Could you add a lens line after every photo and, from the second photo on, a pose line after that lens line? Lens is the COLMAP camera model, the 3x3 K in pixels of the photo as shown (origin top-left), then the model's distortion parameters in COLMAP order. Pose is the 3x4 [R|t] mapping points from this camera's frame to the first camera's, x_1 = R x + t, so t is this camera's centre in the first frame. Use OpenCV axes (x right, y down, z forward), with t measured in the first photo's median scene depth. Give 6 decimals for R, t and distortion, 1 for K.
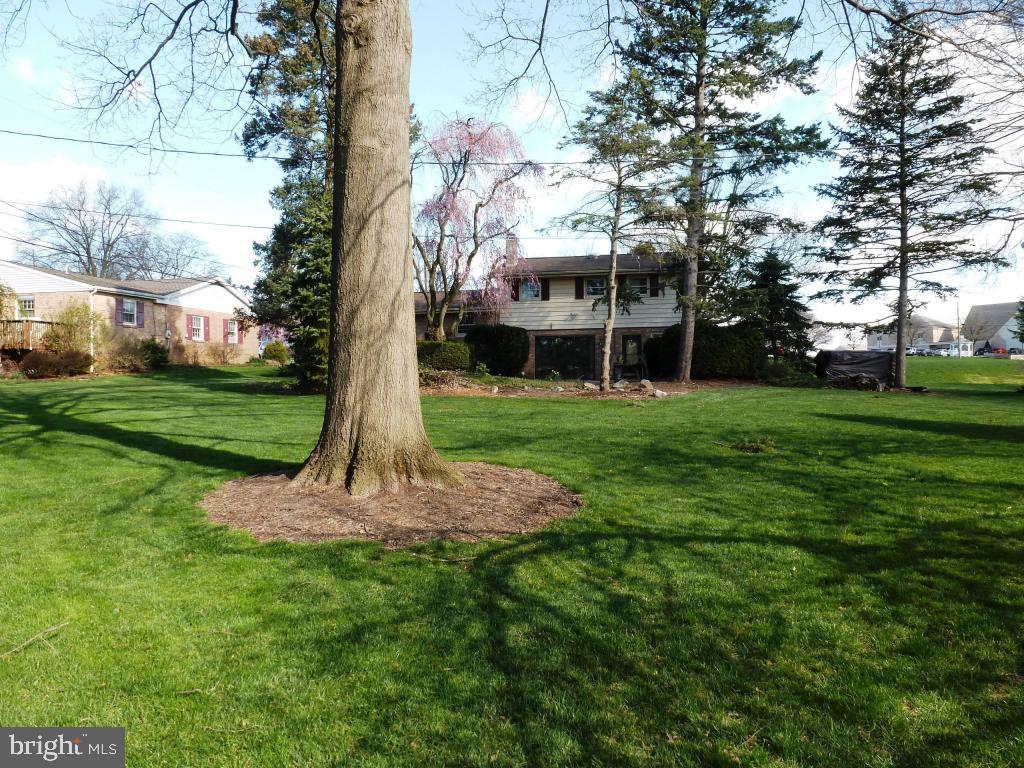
lens RADIAL K [[729.9, 0, 508.6], [0, 729.9, 383.2], [0, 0, 1]] dist [-0.068432, 0.021586]
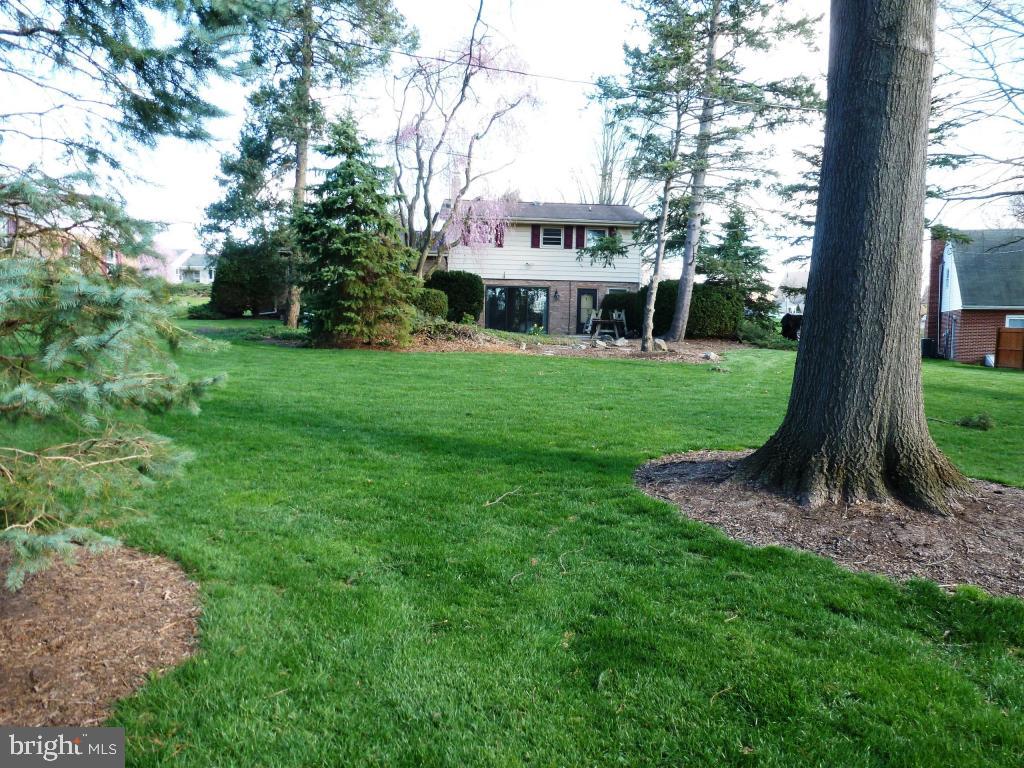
lens RADIAL K [[729.9, 0, 513.4], [0, 729.9, 384.3], [0, 0, 1]] dist [-0.068432, 0.021586]
pose [[0.959867, 0.004619, 0.280417, -0.231795], [-0.025539, 0.997150, 0.070994, -0.007174], [-0.279290, -0.075306, 0.957249, 0.112282]]
